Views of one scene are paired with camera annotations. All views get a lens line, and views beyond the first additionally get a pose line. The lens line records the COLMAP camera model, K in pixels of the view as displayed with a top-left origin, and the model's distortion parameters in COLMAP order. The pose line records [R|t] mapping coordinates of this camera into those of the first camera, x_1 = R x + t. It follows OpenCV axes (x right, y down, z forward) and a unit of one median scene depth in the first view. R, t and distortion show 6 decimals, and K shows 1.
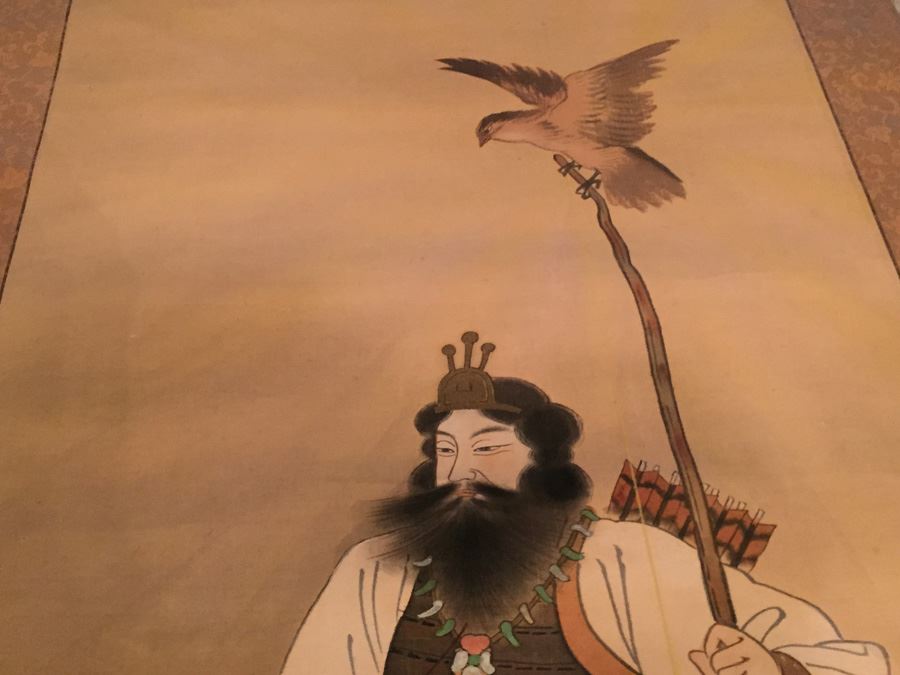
lens RADIAL K [[1046.4, 0, 450.0], [0, 1046.4, 337.5], [0, 0, 1]] dist [0.065629, 0.011273]
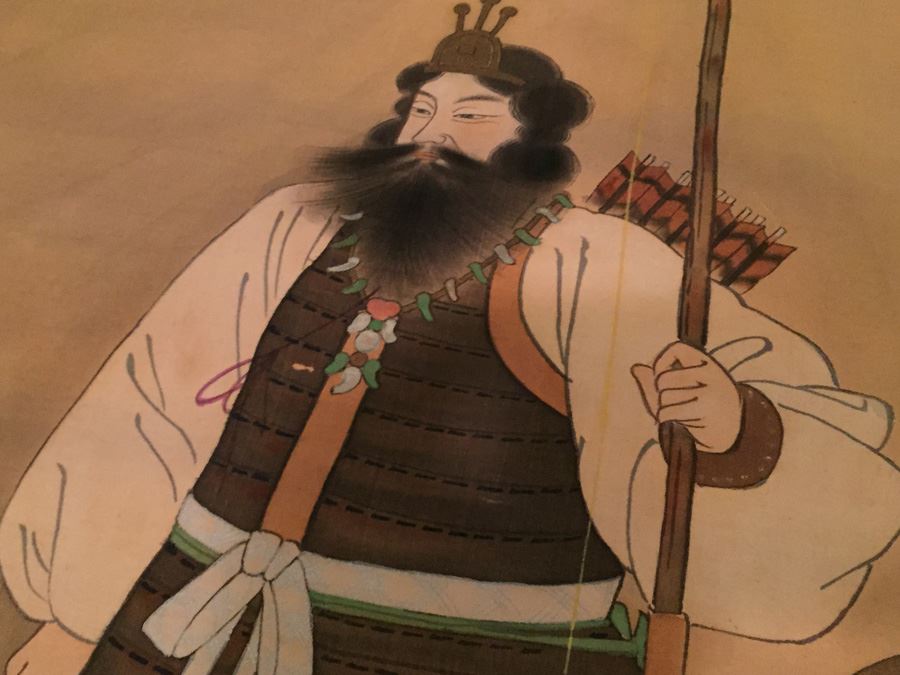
lens RADIAL K [[1046.4, 0, 450.0], [0, 1046.4, 337.5], [0, 0, 1]] dist [0.065629, 0.011273]
pose [[0.959738, 0.180553, -0.215180, 0.243308], [-0.158215, 0.980447, 0.117009, 0.192356], [0.232099, -0.078253, 0.969539, 0.181283]]
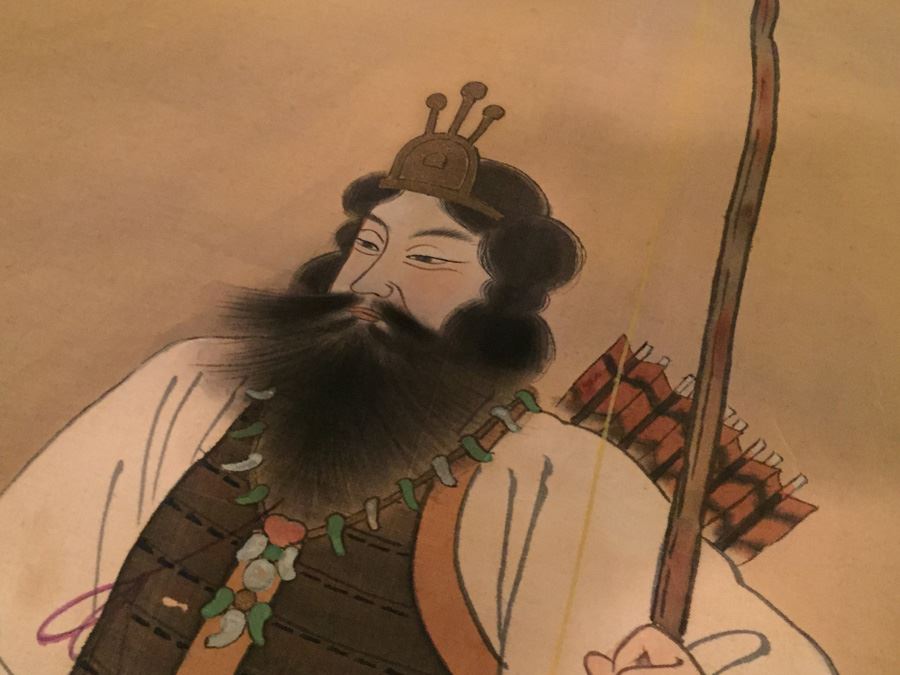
lens RADIAL K [[1046.4, 0, 450.0], [0, 1046.4, 337.5], [0, 0, 1]] dist [0.065629, 0.011273]
pose [[0.932590, 0.285540, -0.220778, 0.219060], [-0.232181, 0.942916, 0.238751, -0.008716], [0.276348, -0.171396, 0.945651, 0.389524]]
